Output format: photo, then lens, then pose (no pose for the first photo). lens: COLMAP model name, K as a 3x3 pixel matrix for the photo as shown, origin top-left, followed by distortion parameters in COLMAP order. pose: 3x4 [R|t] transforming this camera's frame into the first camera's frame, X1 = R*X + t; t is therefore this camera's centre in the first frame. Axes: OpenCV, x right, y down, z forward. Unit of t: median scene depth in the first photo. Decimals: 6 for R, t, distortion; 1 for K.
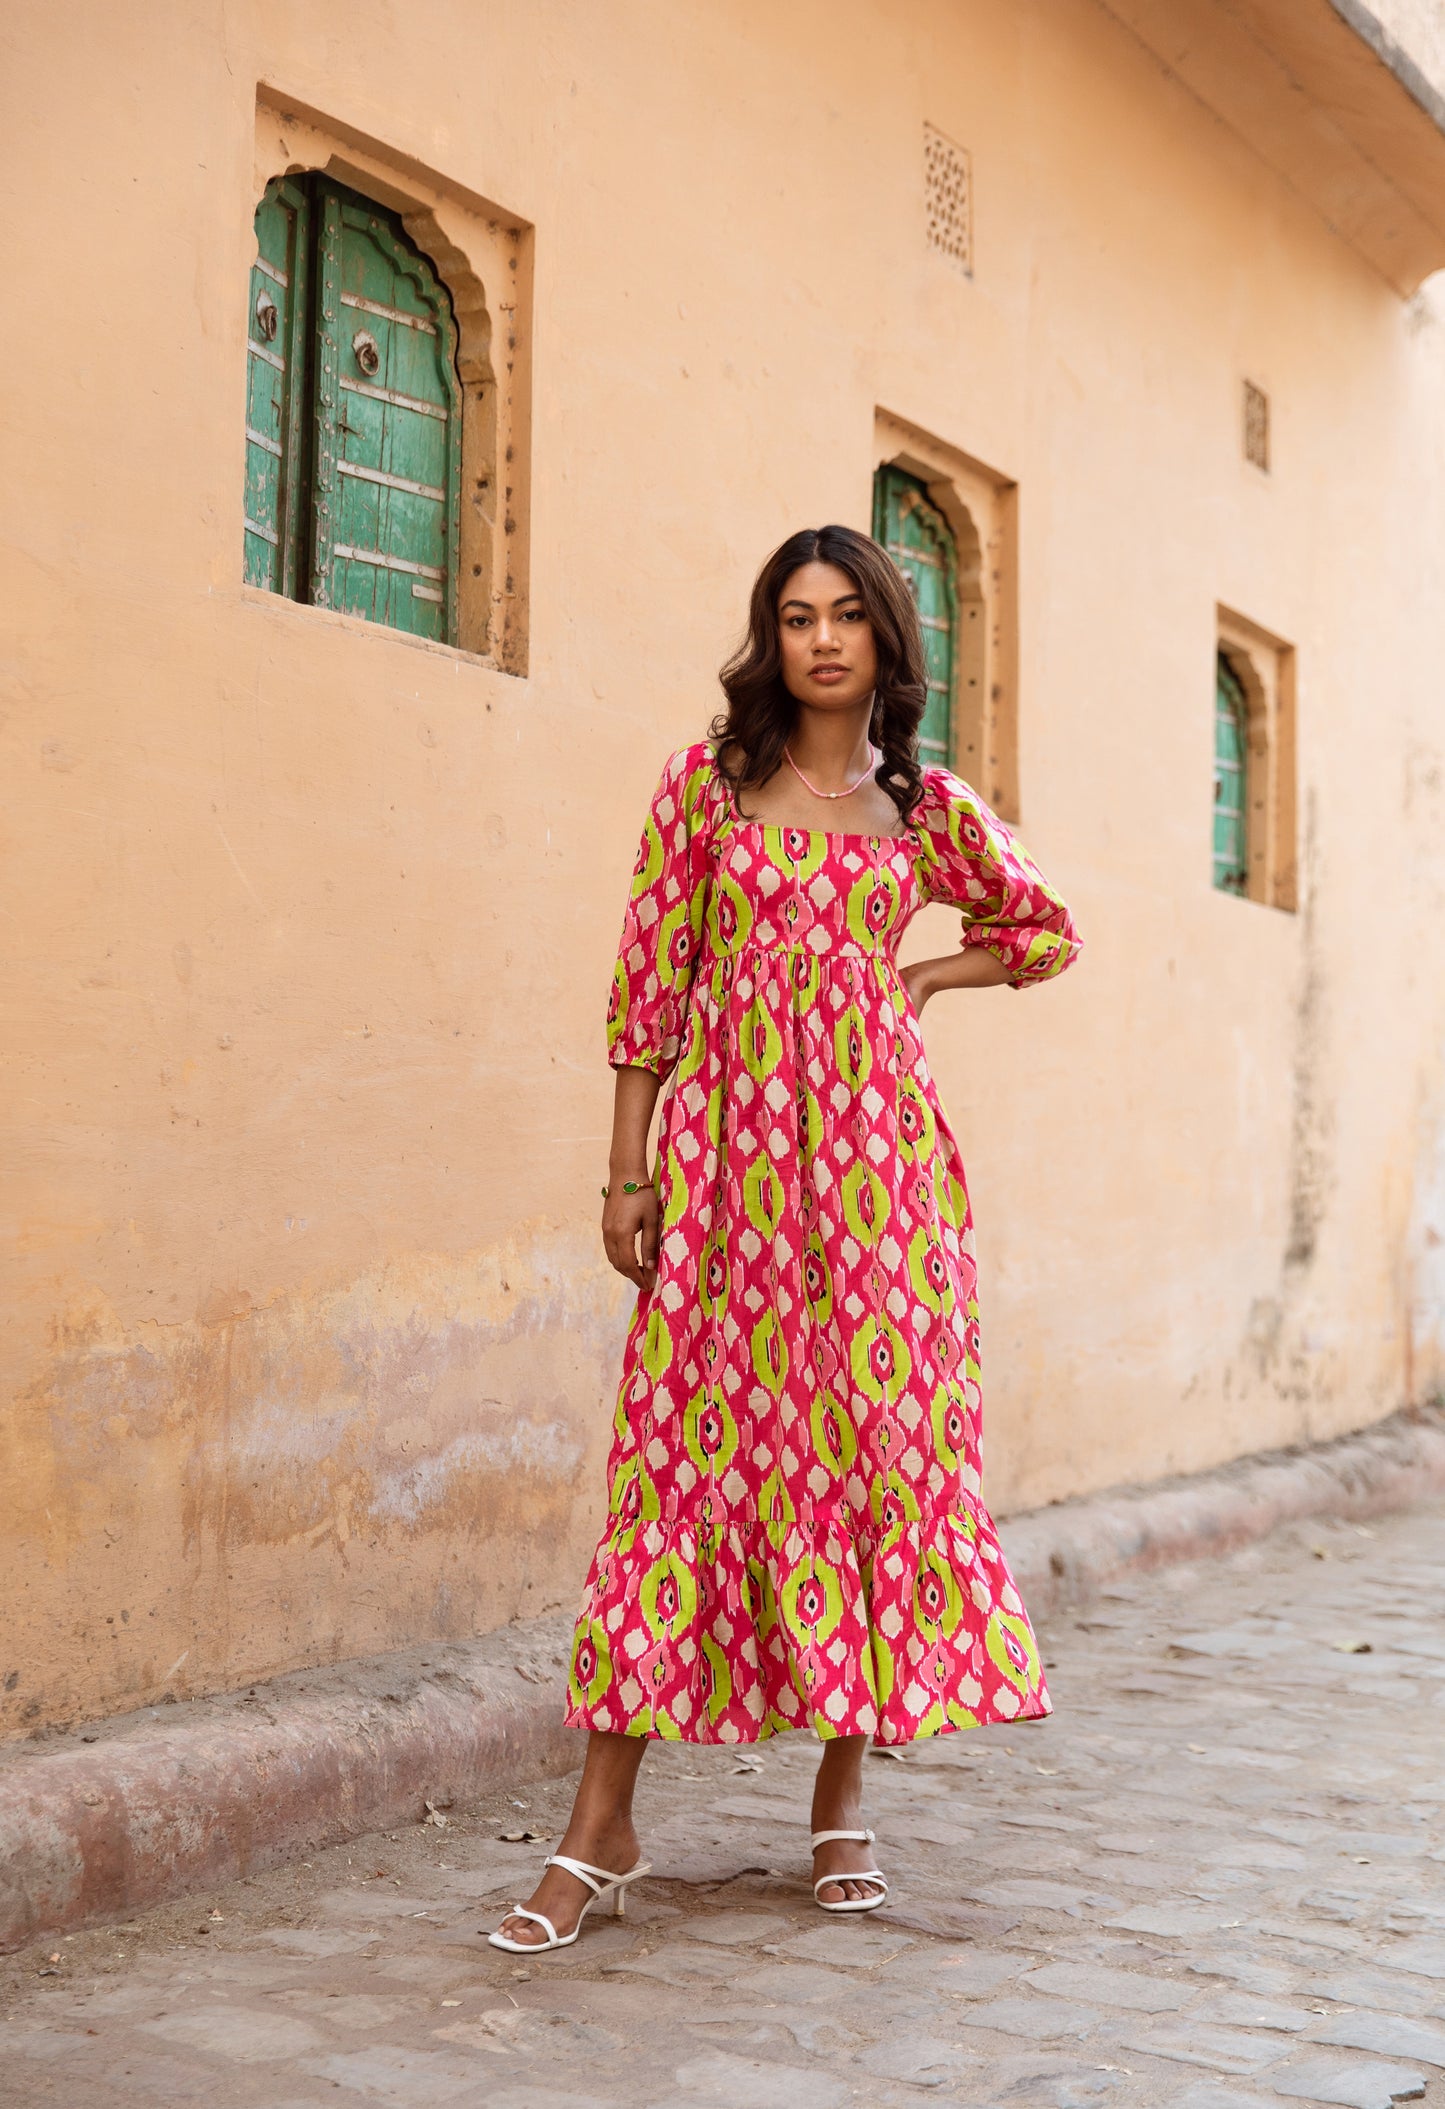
lens RADIAL K [[2941.8, 0, 713.7], [0, 2941.8, 1100.4], [0, 0, 1]] dist [0.003286, -0.044752]
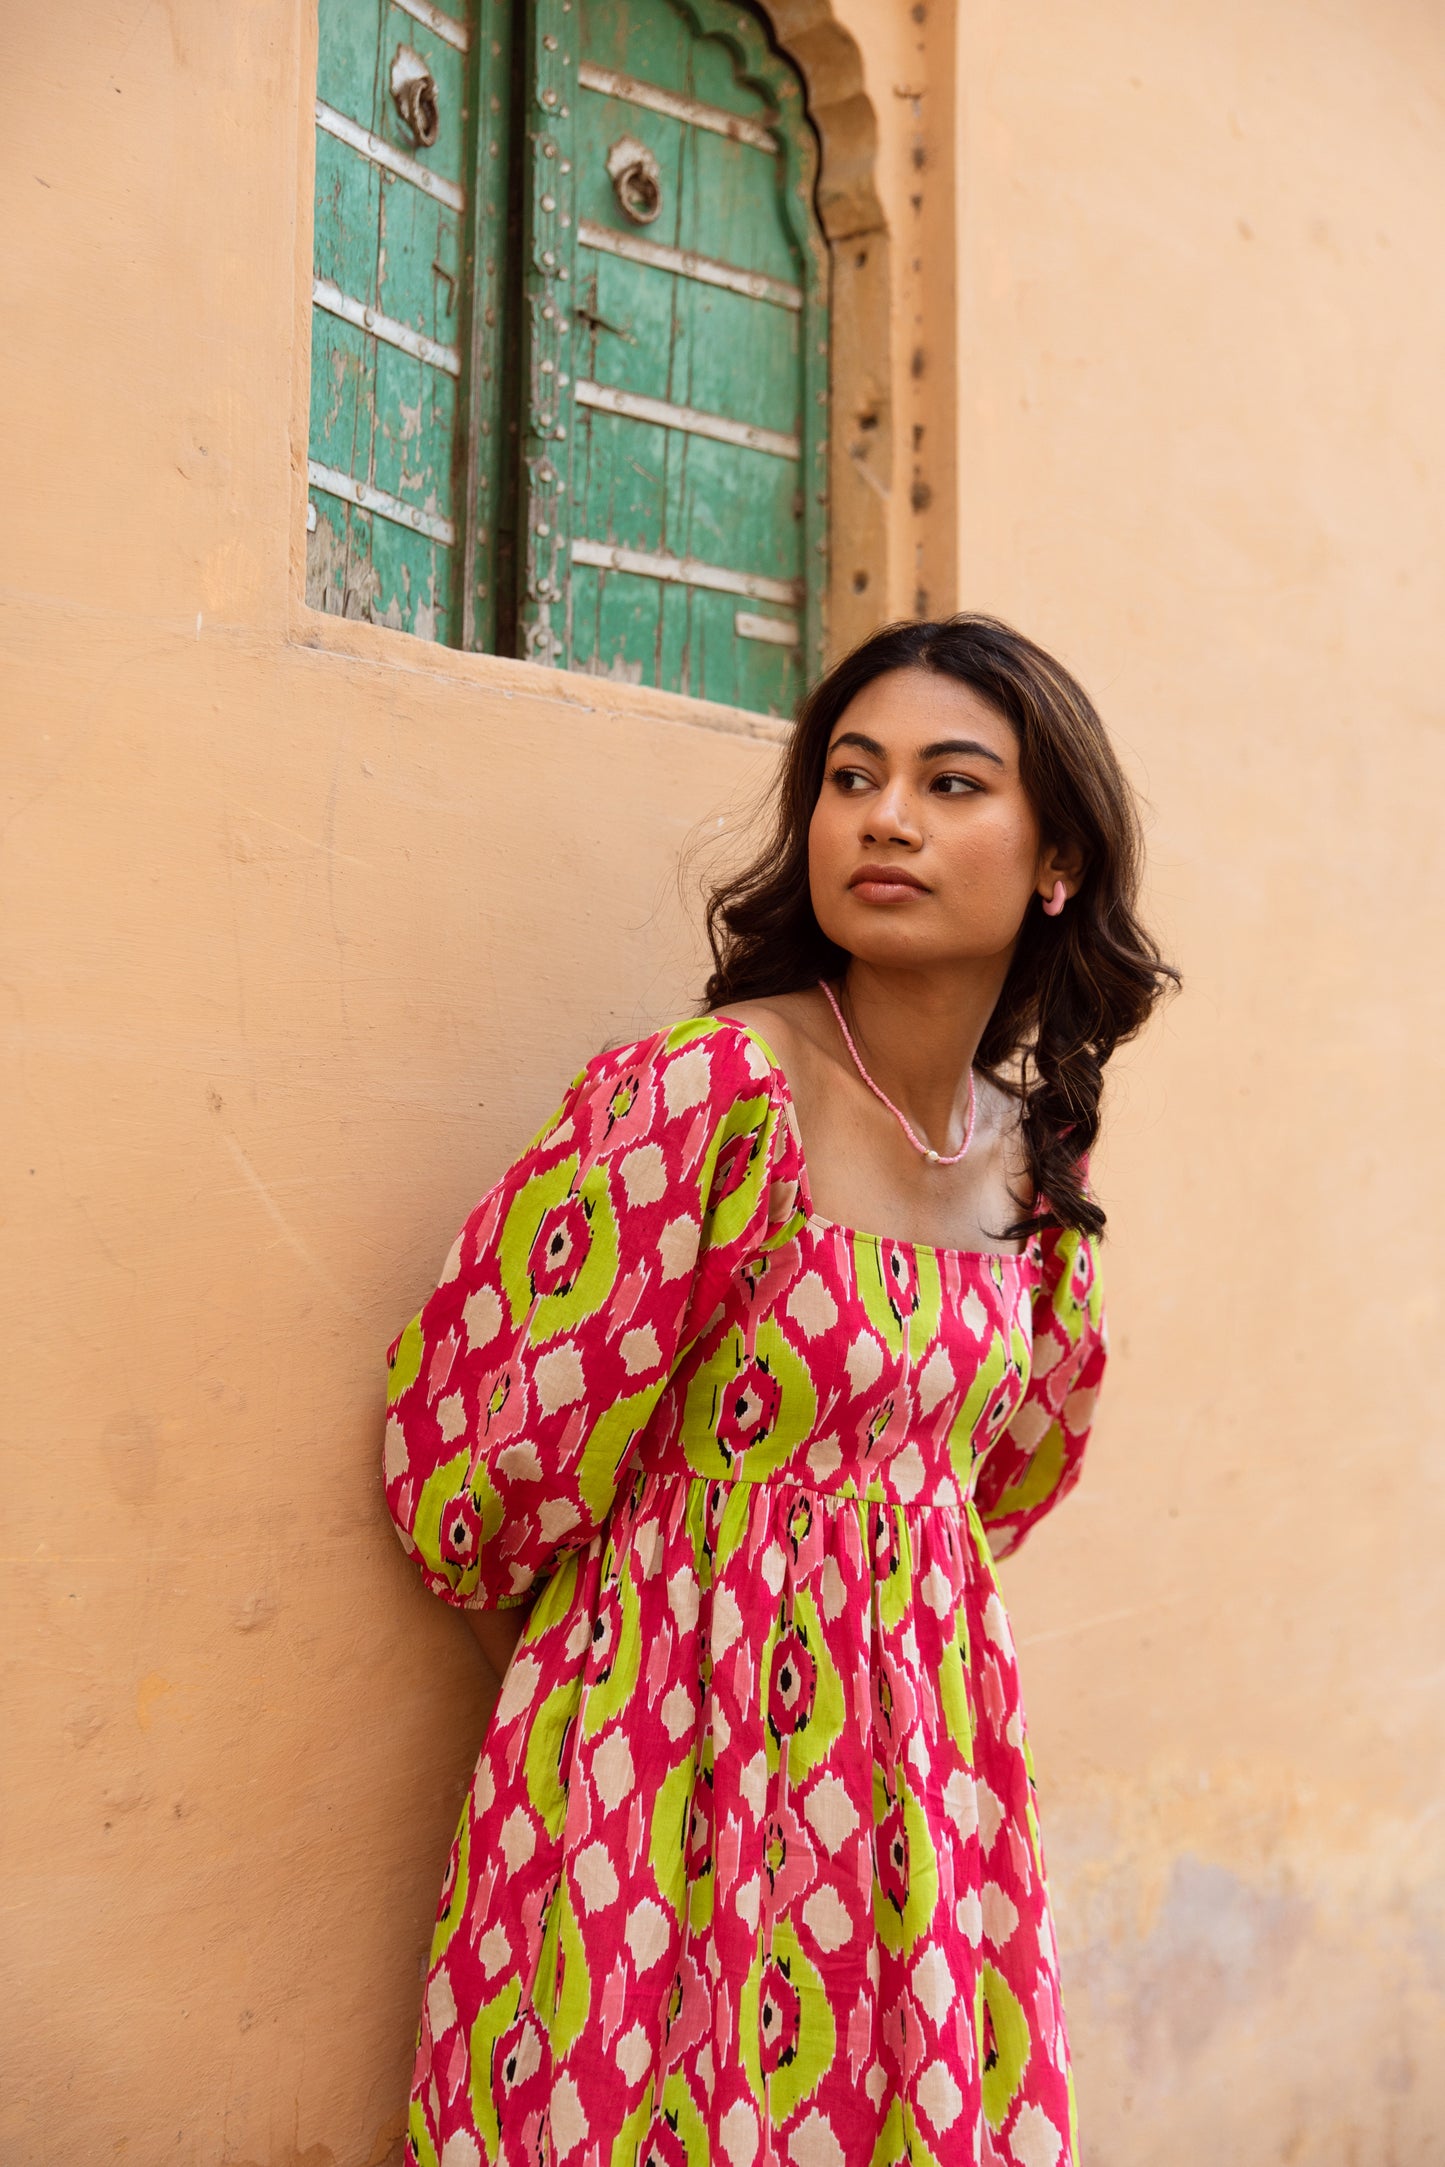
lens RADIAL K [[2646.2, 0, 722.5], [0, 2646.2, 1083.5], [0, 0, 1]] dist [0.007093, -0.021581]
pose [[0.979082, -0.020291, -0.202452, -0.009392], [0.015807, 0.999593, -0.023743, -0.079177], [0.202852, 0.020046, 0.979004, 0.534216]]
